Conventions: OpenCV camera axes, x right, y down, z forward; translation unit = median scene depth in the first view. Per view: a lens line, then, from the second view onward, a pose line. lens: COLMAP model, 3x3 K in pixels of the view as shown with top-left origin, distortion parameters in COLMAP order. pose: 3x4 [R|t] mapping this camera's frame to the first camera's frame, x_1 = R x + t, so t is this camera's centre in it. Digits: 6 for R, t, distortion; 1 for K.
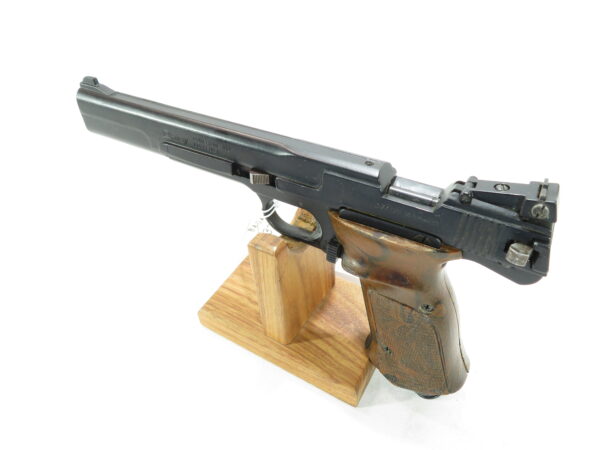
lens RADIAL K [[408.0, 0, 300.0], [0, 408.0, 225.0], [0, 0, 1]] dist [0.003375, 0.001166]
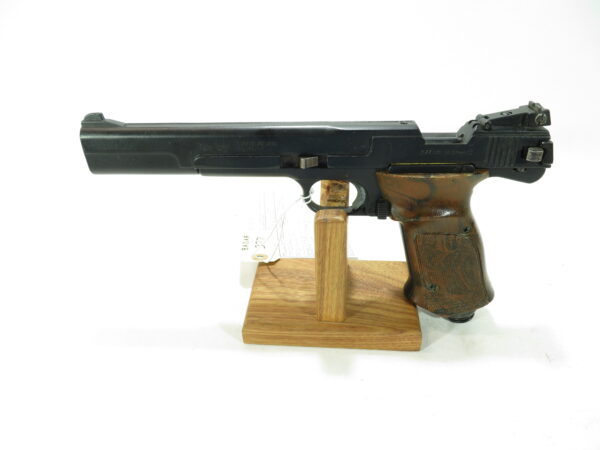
lens RADIAL K [[408.0, 0, 300.0], [0, 408.0, 225.0], [0, 0, 1]] dist [0.003375, 0.001166]
pose [[0.905388, -0.248199, 0.344485, -0.484168], [0.294503, 0.951549, -0.088438, 0.125412], [-0.305845, 0.181523, 0.934617, -0.012661]]
